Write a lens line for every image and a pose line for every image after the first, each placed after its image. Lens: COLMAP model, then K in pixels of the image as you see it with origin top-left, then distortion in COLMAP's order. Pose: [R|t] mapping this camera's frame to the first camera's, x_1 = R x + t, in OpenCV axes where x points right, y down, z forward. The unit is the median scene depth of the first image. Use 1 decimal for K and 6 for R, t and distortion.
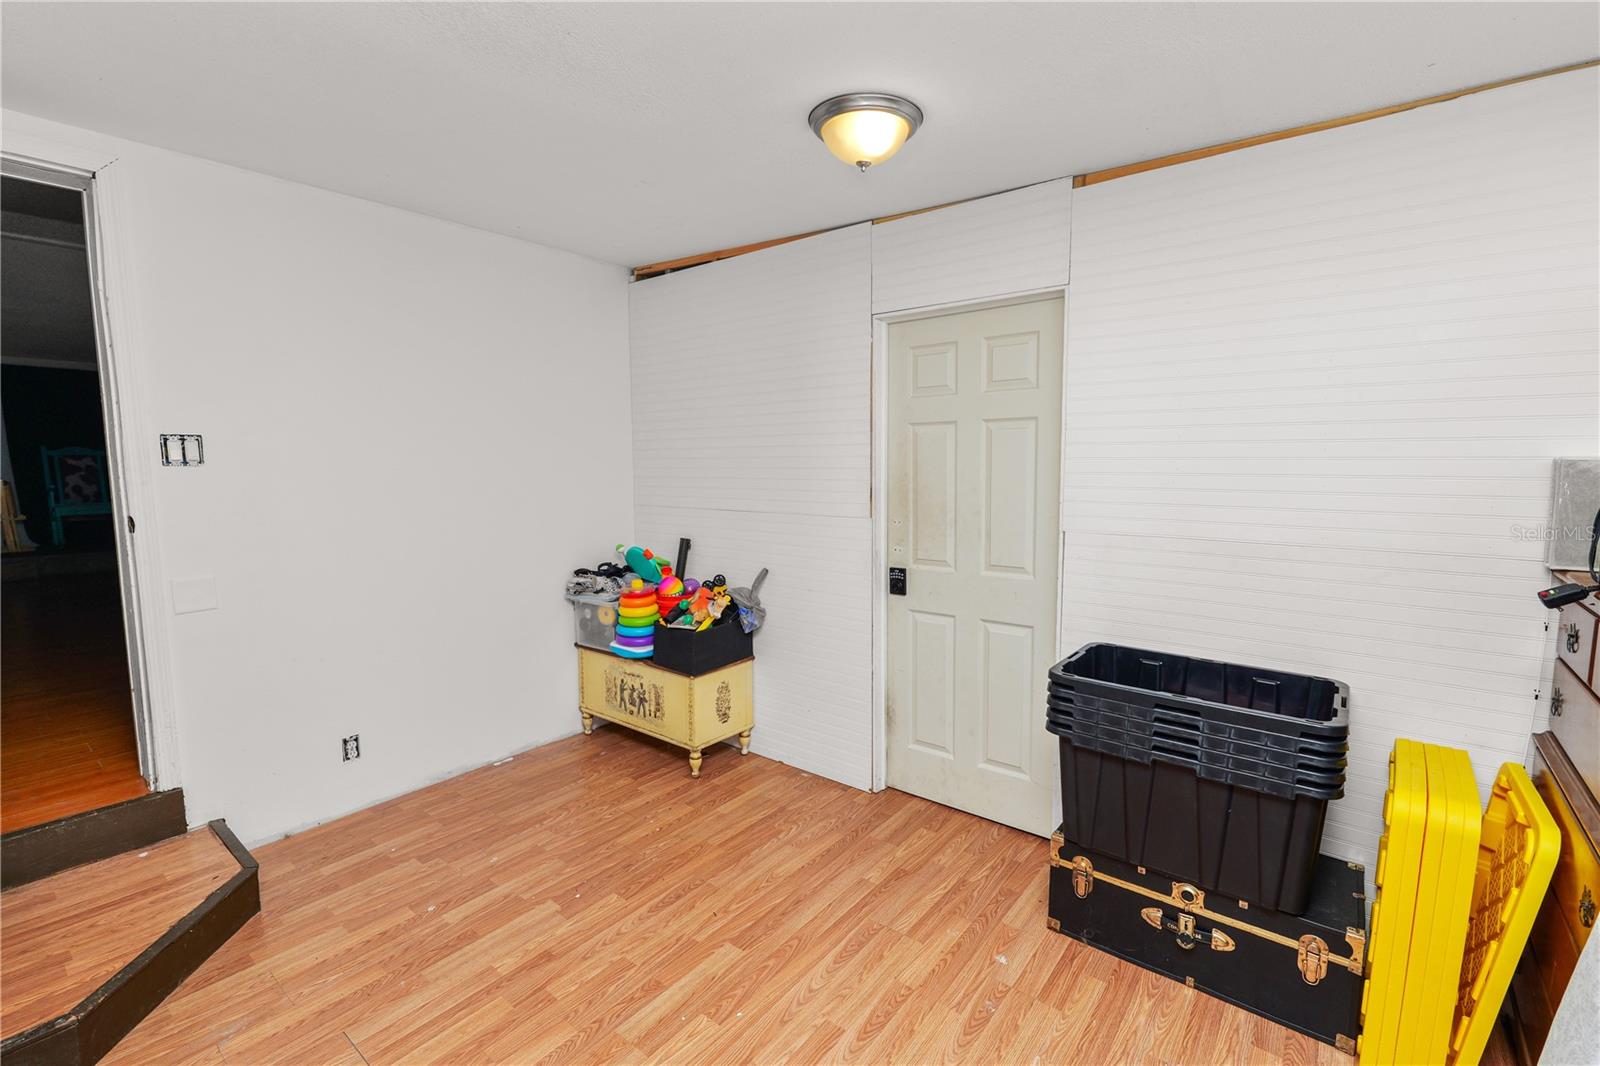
lens RADIAL K [[705.2, 0, 794.2], [0, 705.2, 526.7], [0, 0, 1]] dist [-0.002621, -0.000249]
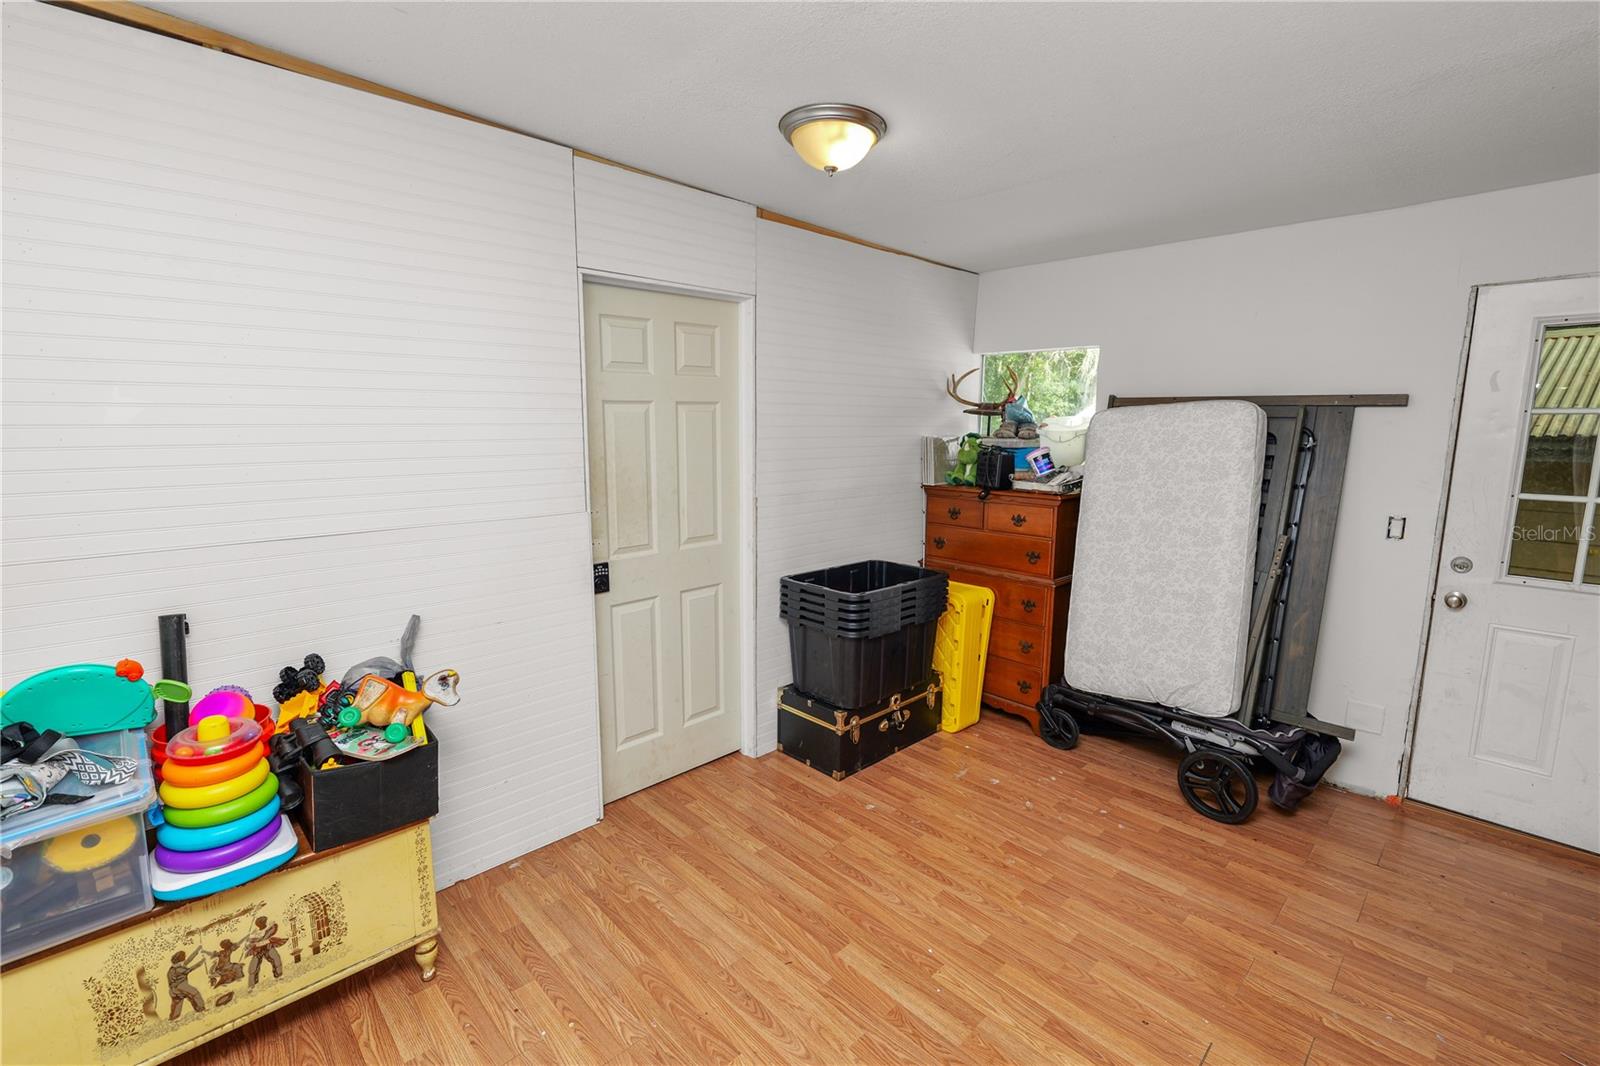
lens RADIAL K [[705.2, 0, 794.2], [0, 705.2, 526.7], [0, 0, 1]] dist [-0.002621, -0.000249]
pose [[0.129705, -0.146963, 0.980601, -0.740625], [0.085108, 0.986956, 0.136658, -0.095054], [-0.987893, 0.065731, 0.140520, 0.680285]]
